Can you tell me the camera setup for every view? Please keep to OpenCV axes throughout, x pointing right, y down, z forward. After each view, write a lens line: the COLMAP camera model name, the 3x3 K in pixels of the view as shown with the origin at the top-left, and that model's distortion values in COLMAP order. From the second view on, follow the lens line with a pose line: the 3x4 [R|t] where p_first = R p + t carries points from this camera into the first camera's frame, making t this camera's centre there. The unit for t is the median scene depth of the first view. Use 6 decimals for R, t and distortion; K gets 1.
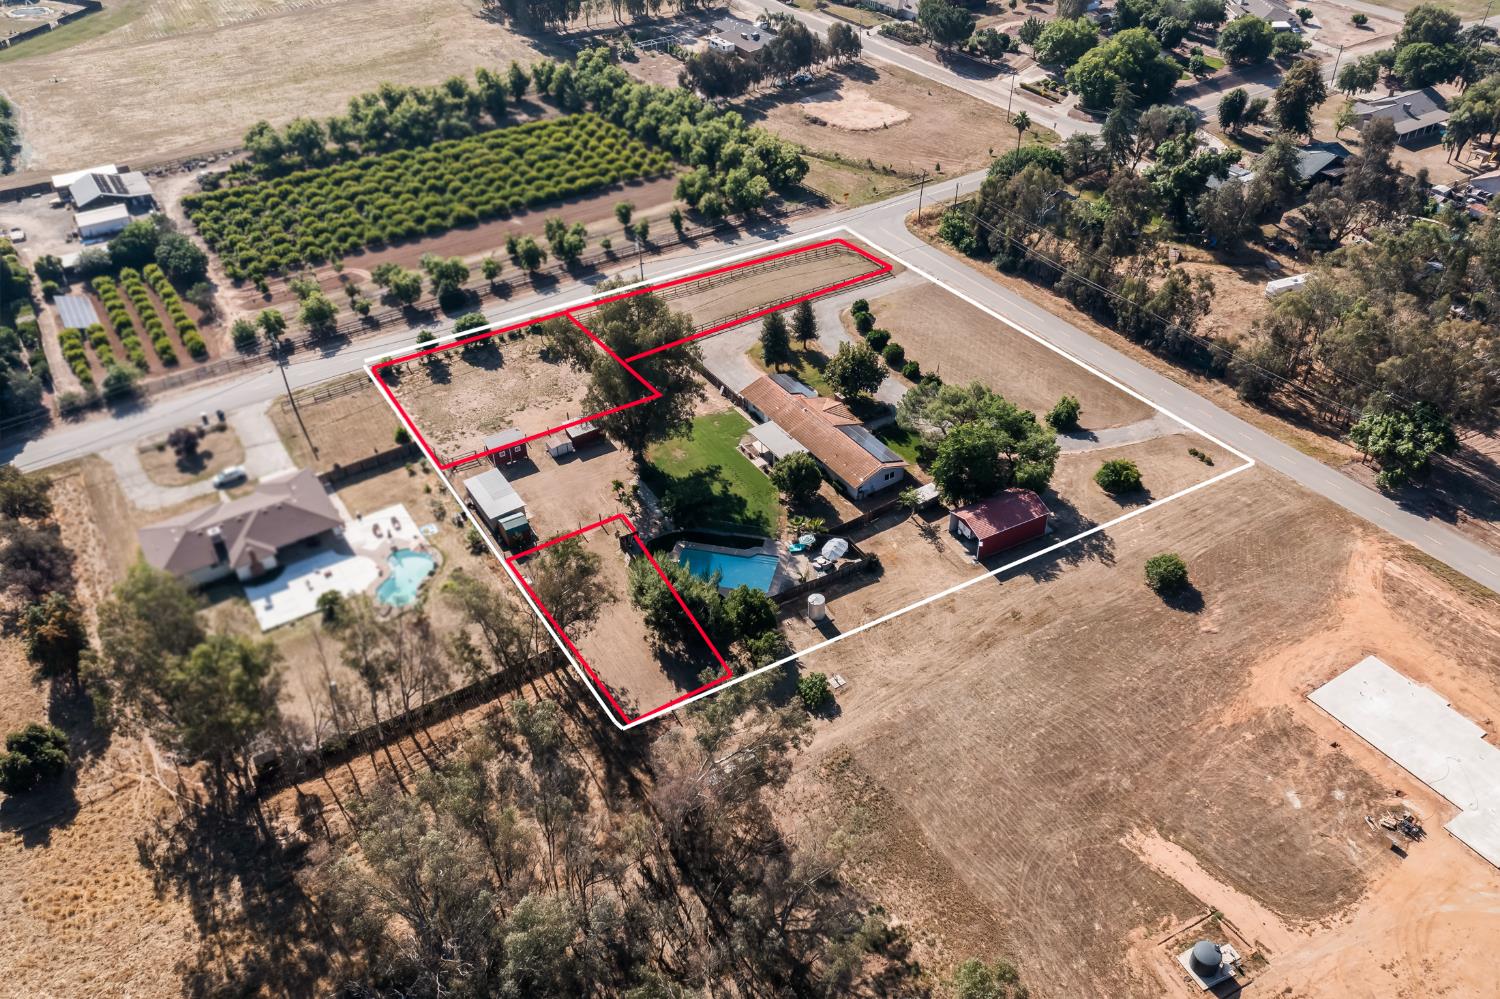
lens RADIAL K [[1161.0, 0, 750.0], [0, 1161.0, 499.5], [0, 0, 1]] dist [0.002157, -0.009764]
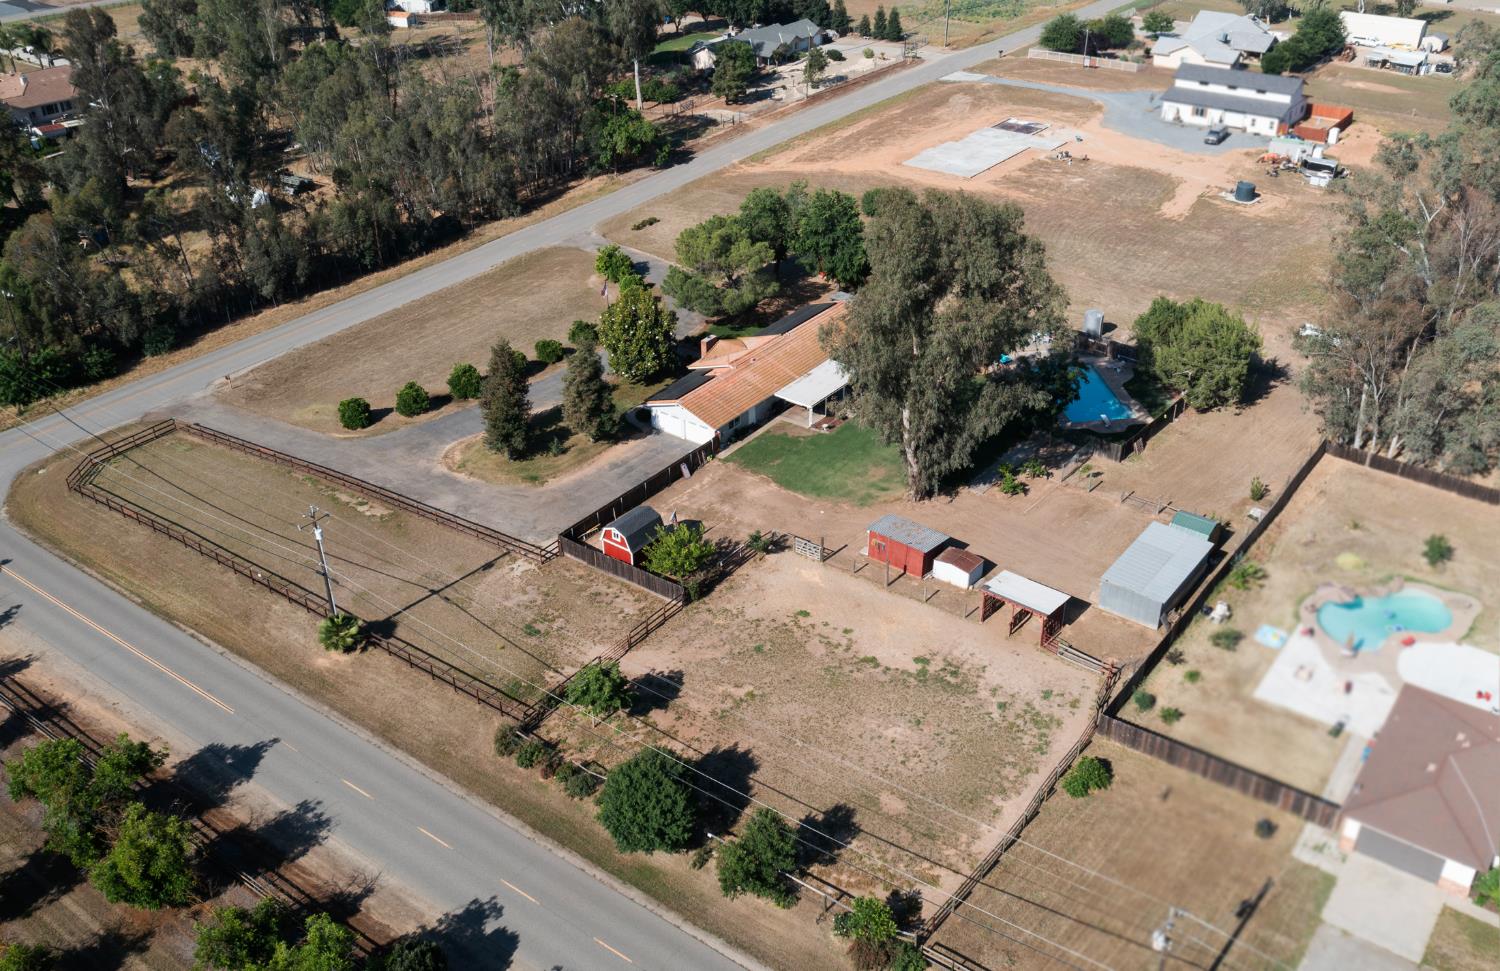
lens RADIAL K [[1304.1, 0, 774.9], [0, 1304.1, 486.0], [0, 0, 1]] dist [0.002323, -0.000951]
pose [[-0.371073, -0.452800, 0.810726, -0.628959], [0.580193, 0.568618, 0.583137, -0.481144], [-0.725038, 0.686764, 0.051713, 1.013533]]
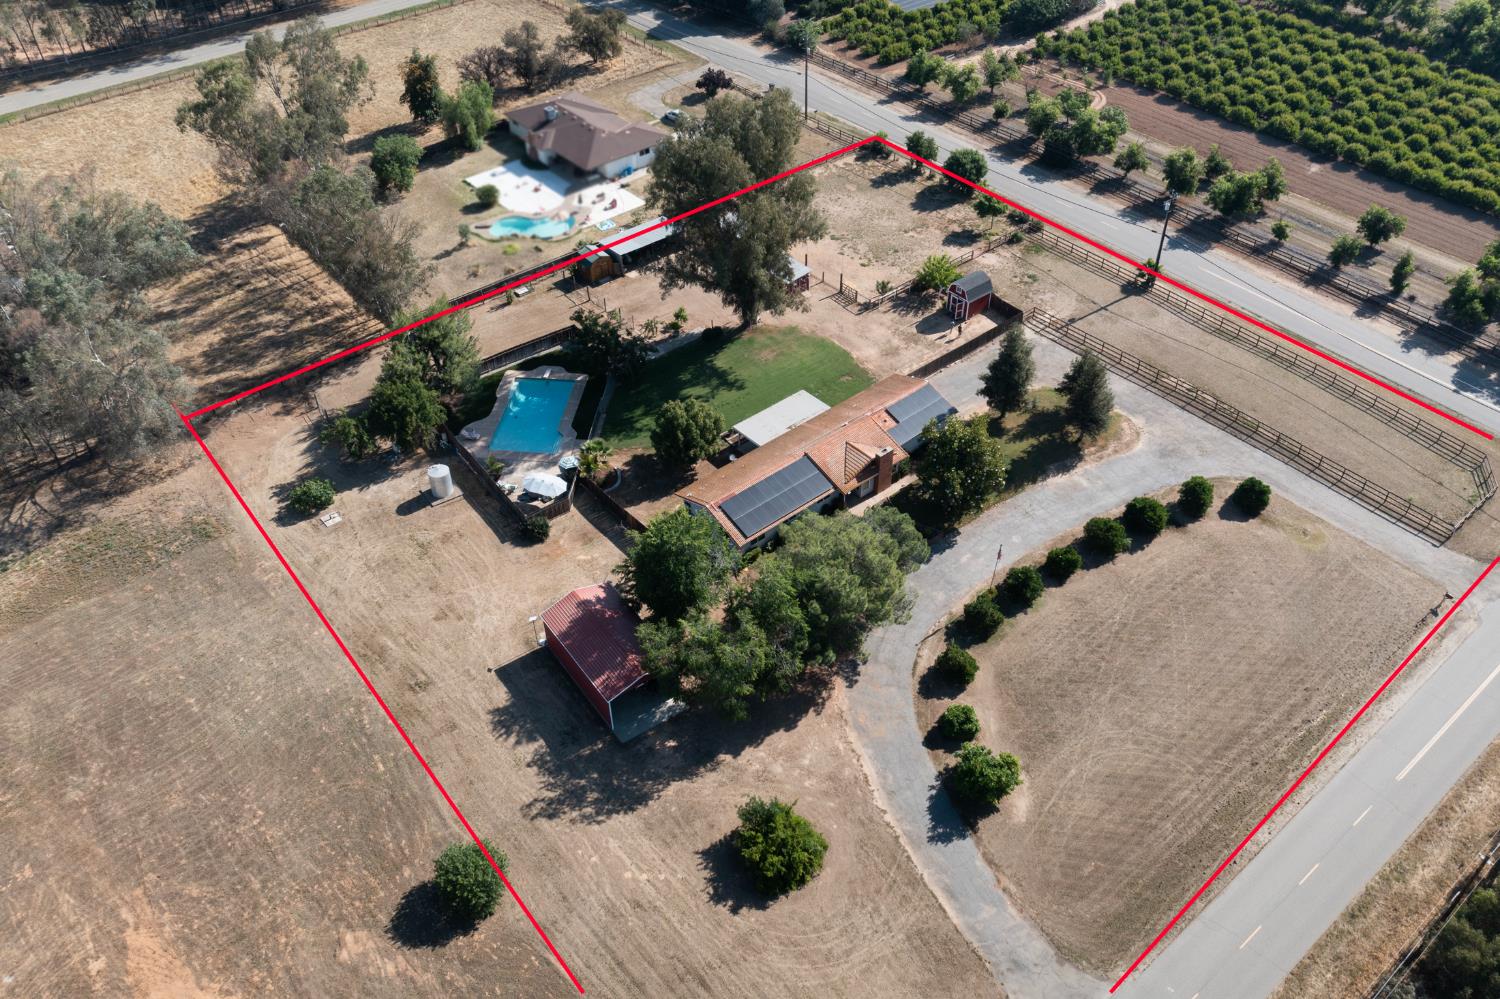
lens RADIAL K [[1161.0, 0, 750.0], [0, 1161.0, 499.5], [0, 0, 1]] dist [0.002157, -0.009764]
pose [[0.134535, 0.674270, -0.726127, 0.561147], [-0.602815, 0.637285, 0.480085, -0.342129], [0.786457, 0.373133, 0.492197, 0.648699]]
